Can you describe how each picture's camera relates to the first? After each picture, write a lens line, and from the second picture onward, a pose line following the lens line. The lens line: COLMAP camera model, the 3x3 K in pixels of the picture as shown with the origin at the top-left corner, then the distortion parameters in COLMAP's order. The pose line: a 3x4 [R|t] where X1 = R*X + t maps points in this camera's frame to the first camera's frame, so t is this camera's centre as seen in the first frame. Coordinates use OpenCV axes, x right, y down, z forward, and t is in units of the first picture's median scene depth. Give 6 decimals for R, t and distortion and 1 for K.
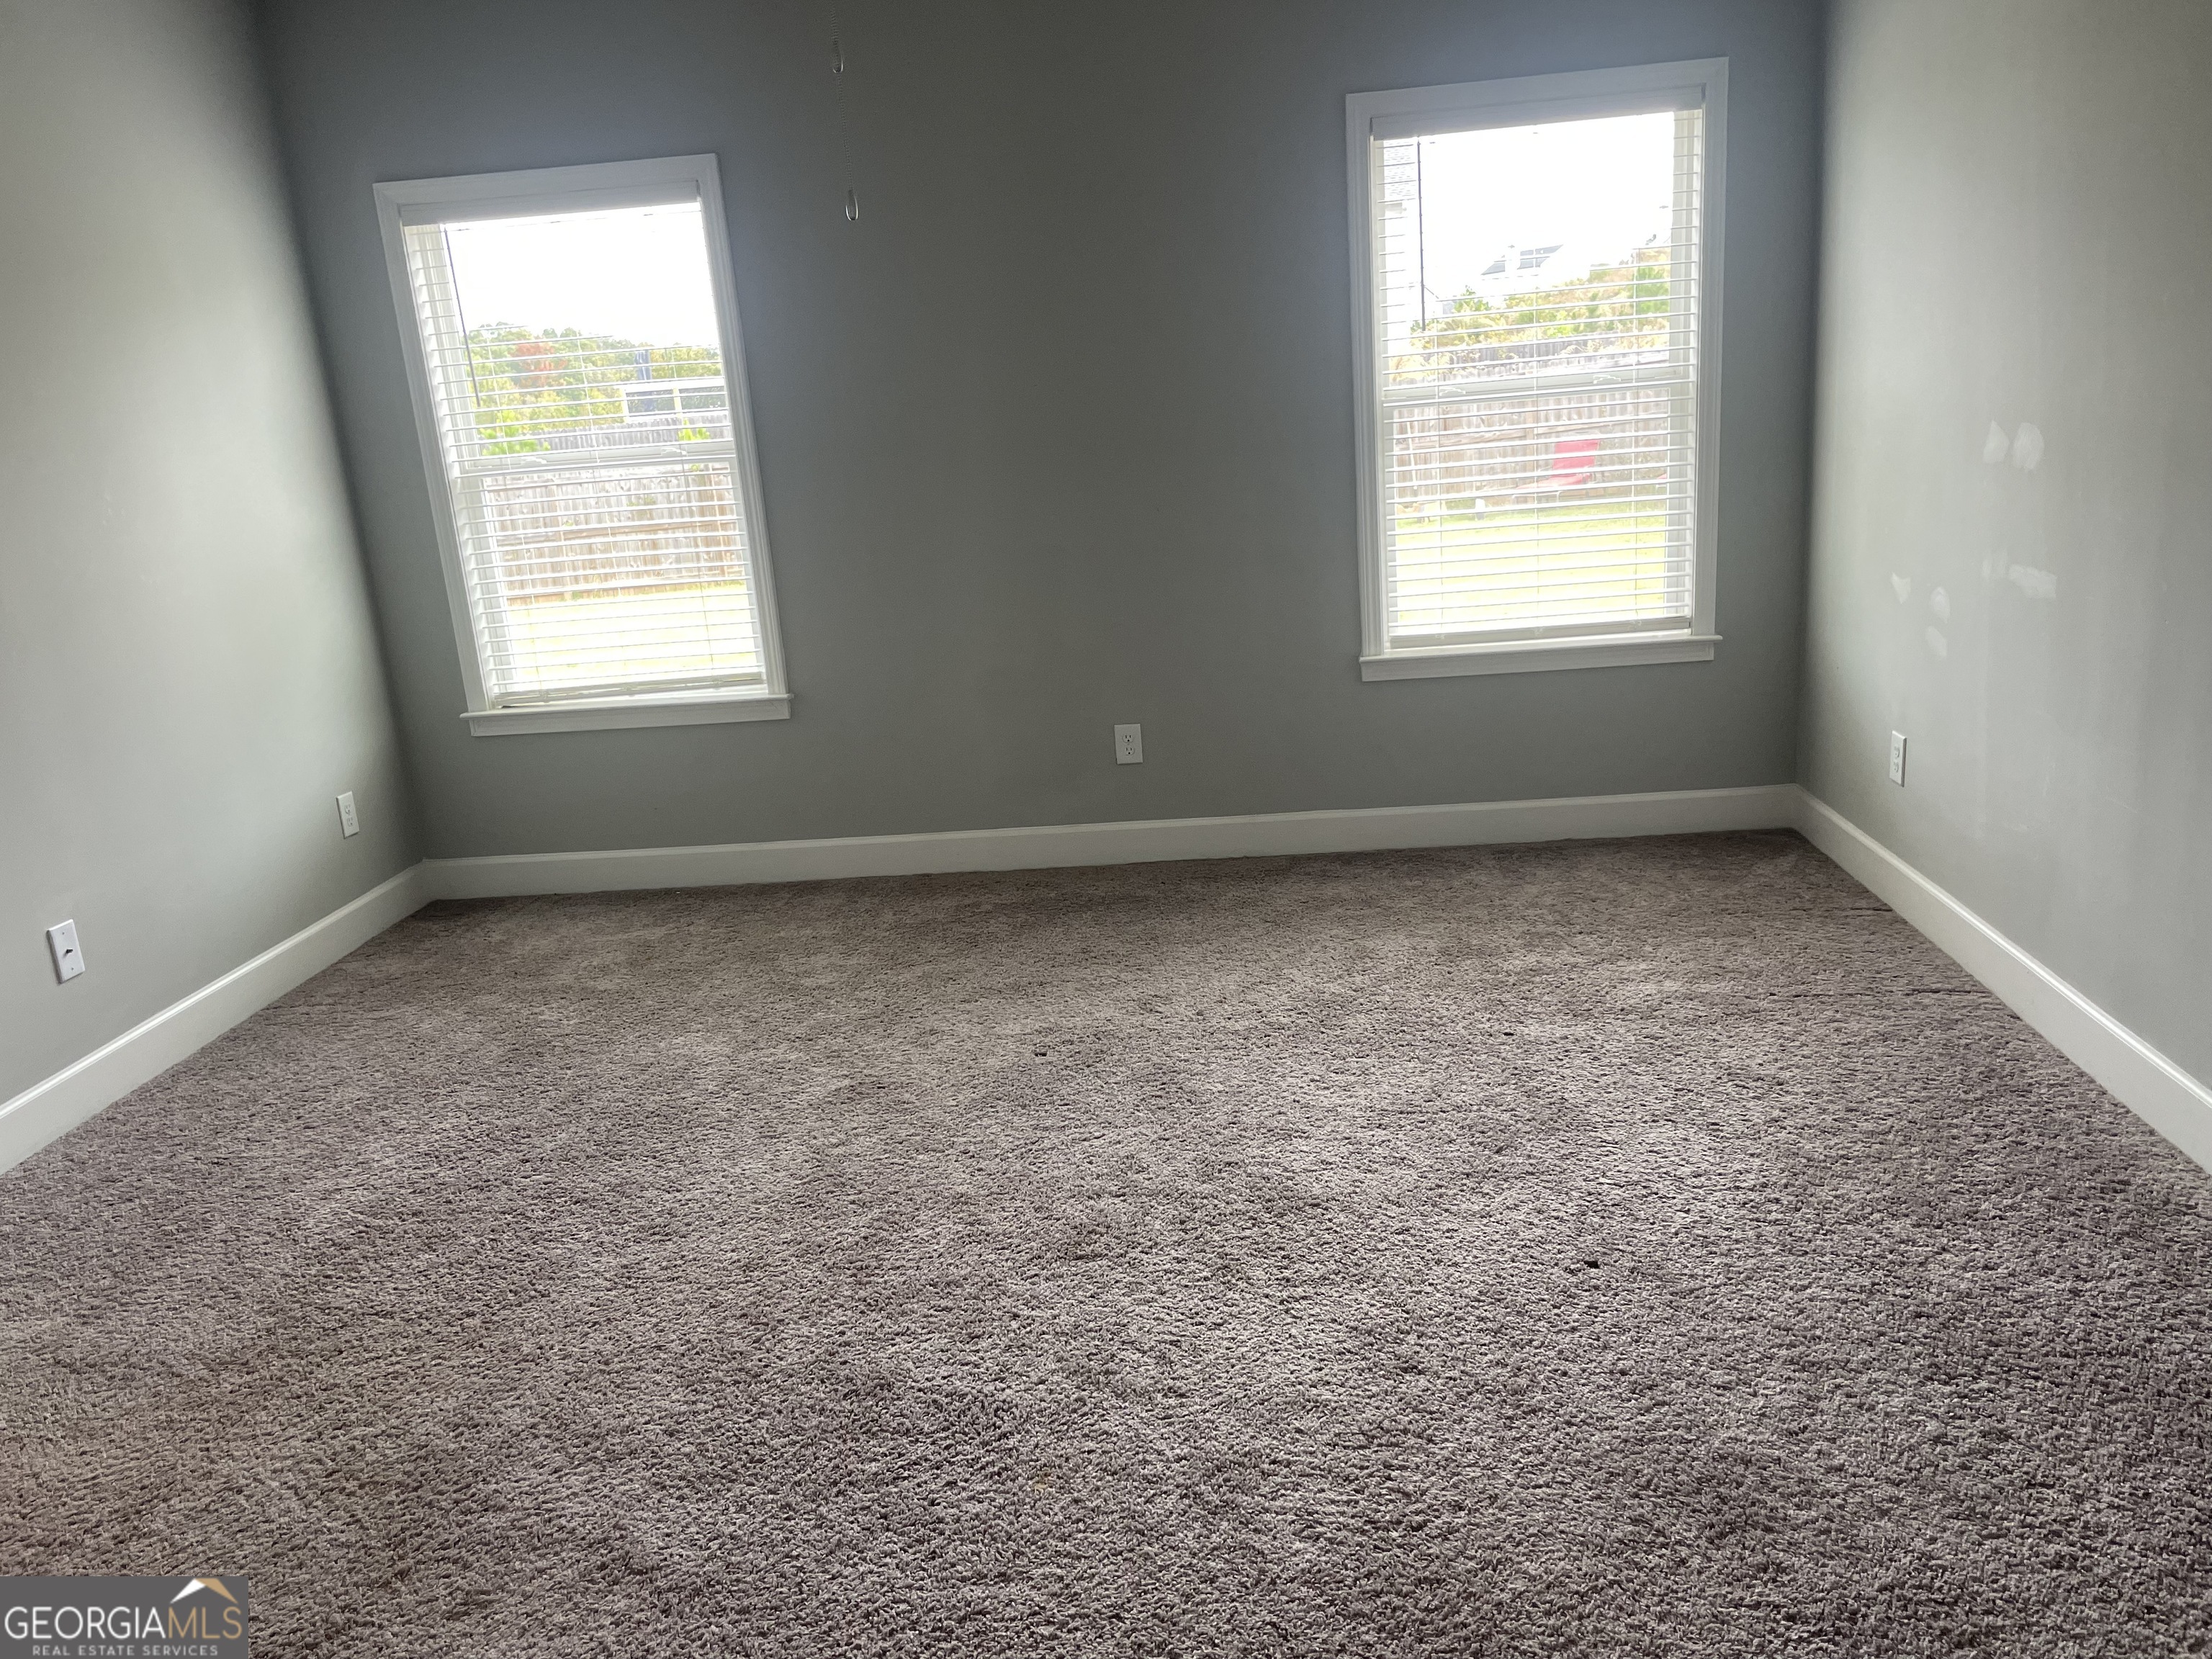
lens RADIAL K [[1667.3, 0, 1112.7], [0, 1667.3, 819.1], [0, 0, 1]] dist [0.093929, -0.146970]
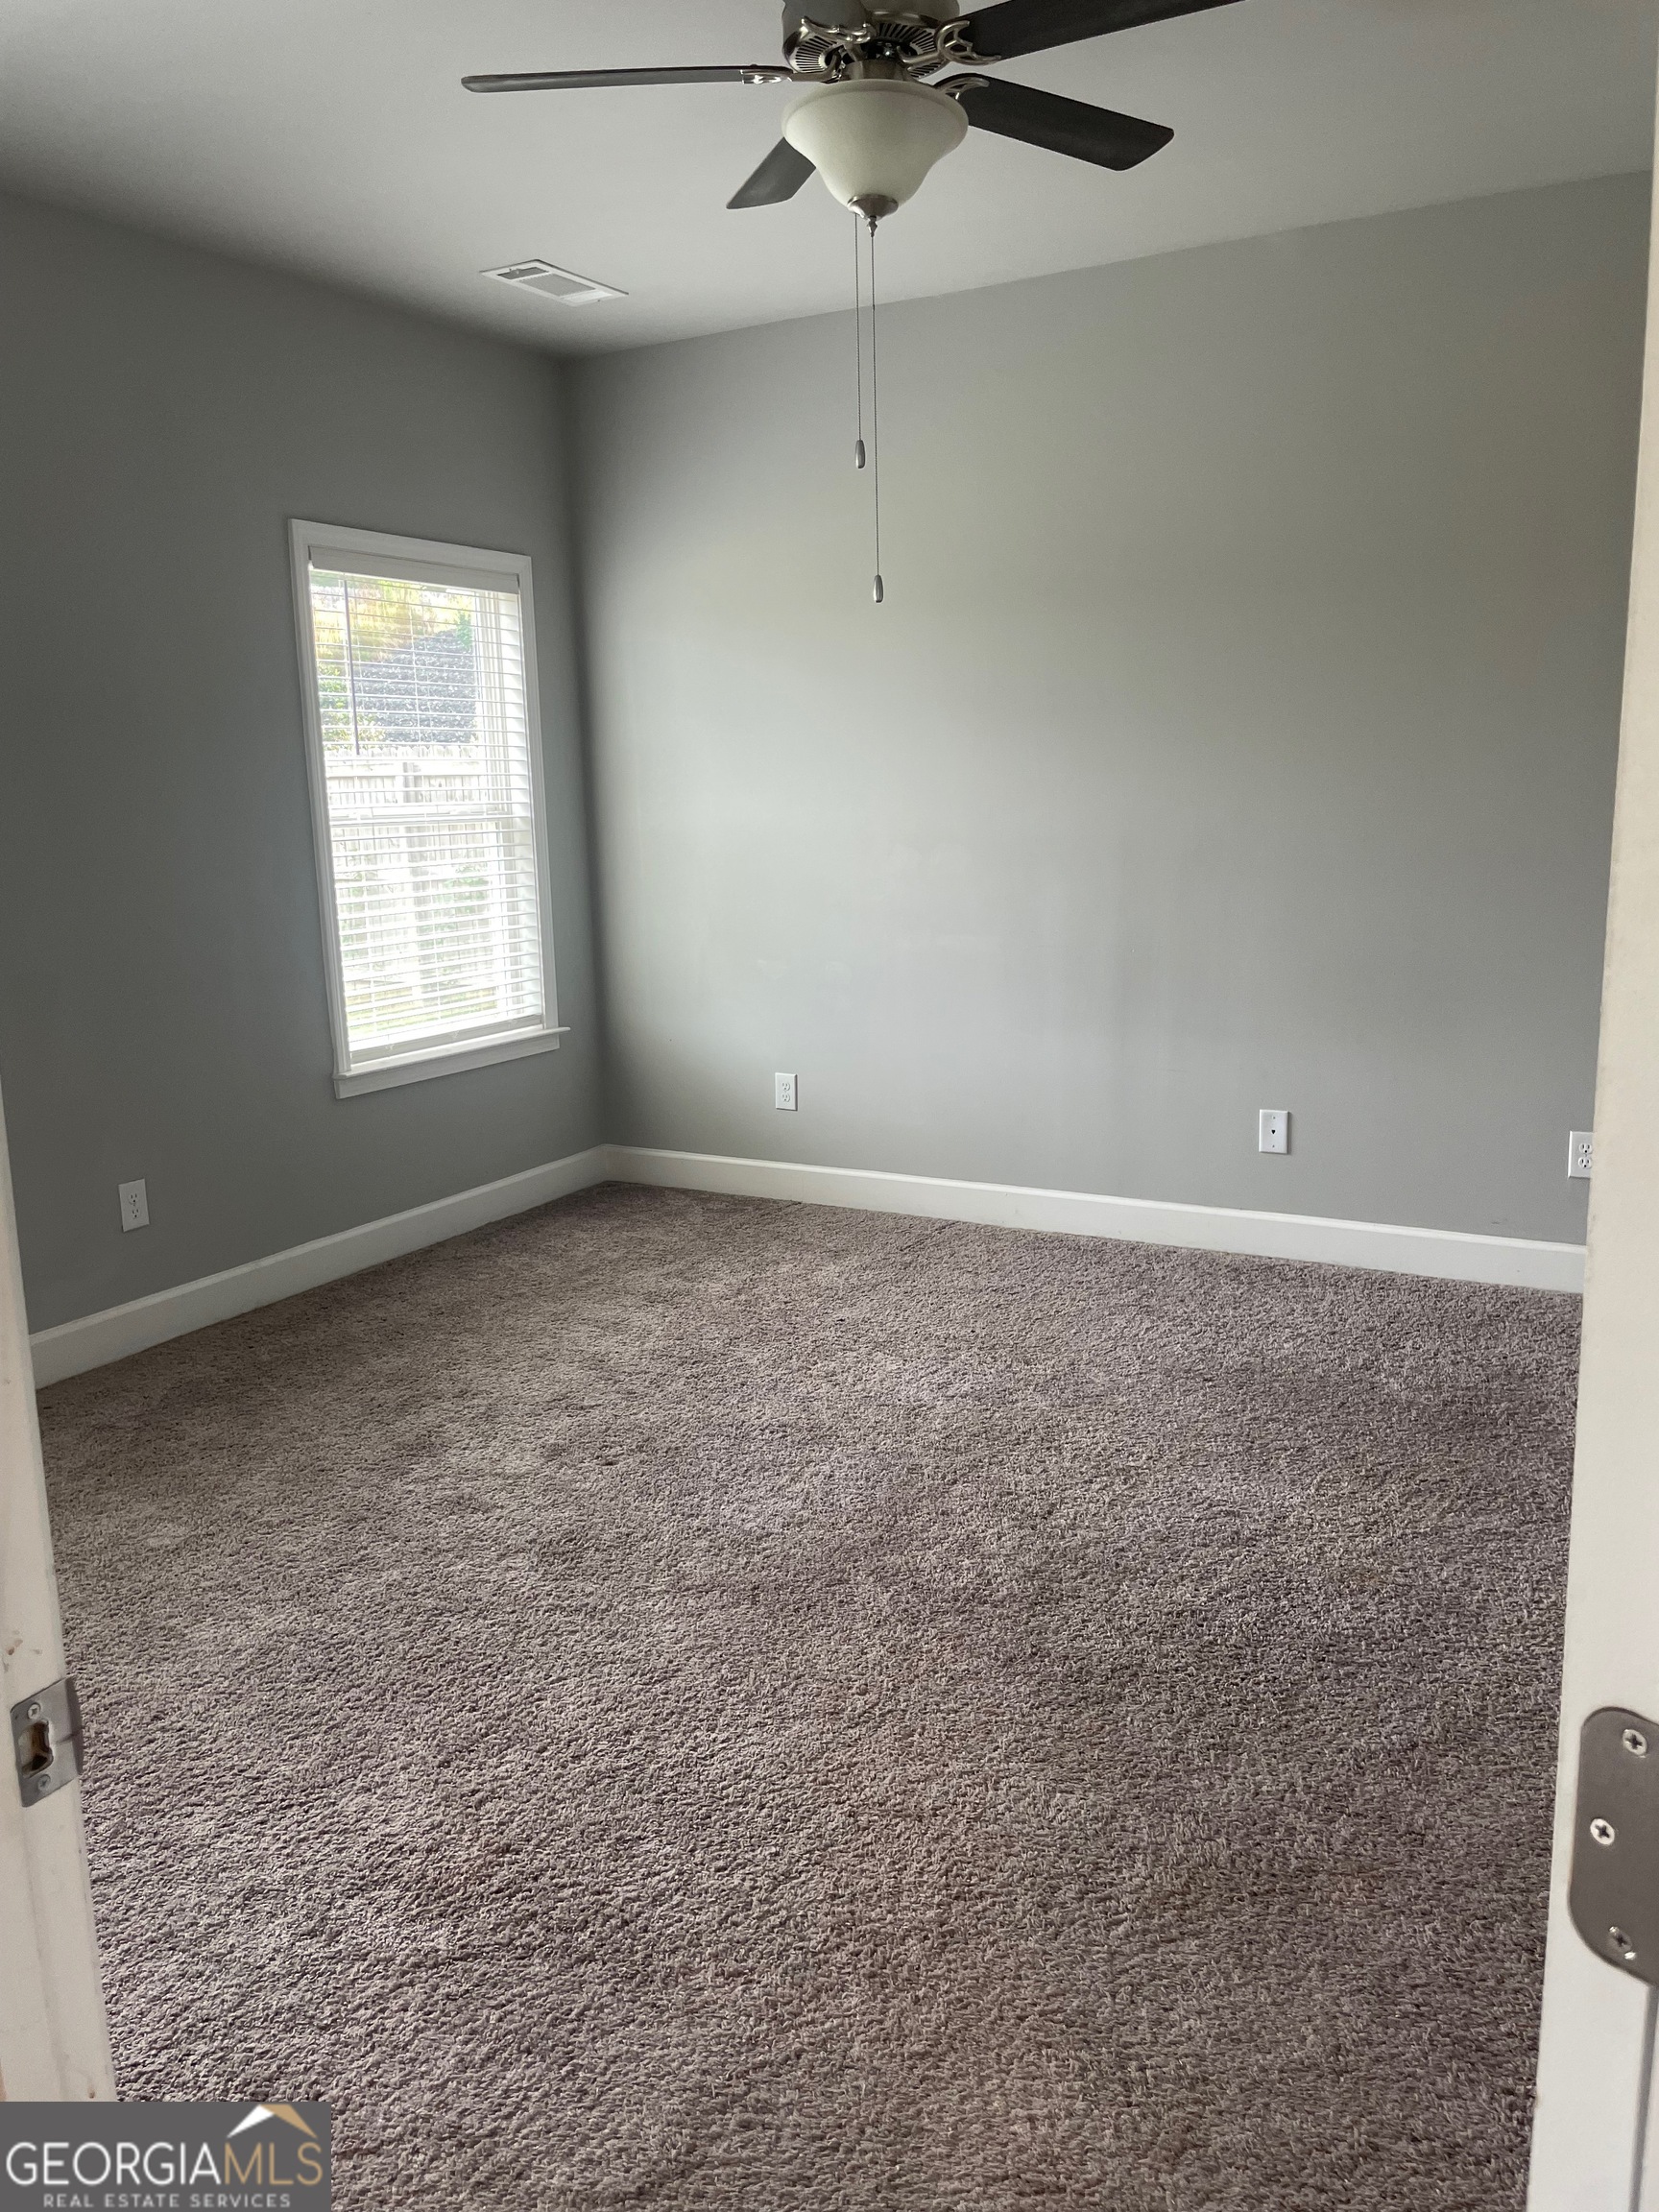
lens RADIAL K [[1667.3, 0, 829.5], [0, 1667.3, 1106.0], [0, 0, 1]] dist [0.093929, -0.146970]
pose [[0.410268, -0.109034, 0.905424, -0.686704], [0.212404, 0.976947, 0.021402, -0.043006], [-0.886885, 0.183535, 0.423969, 0.366282]]
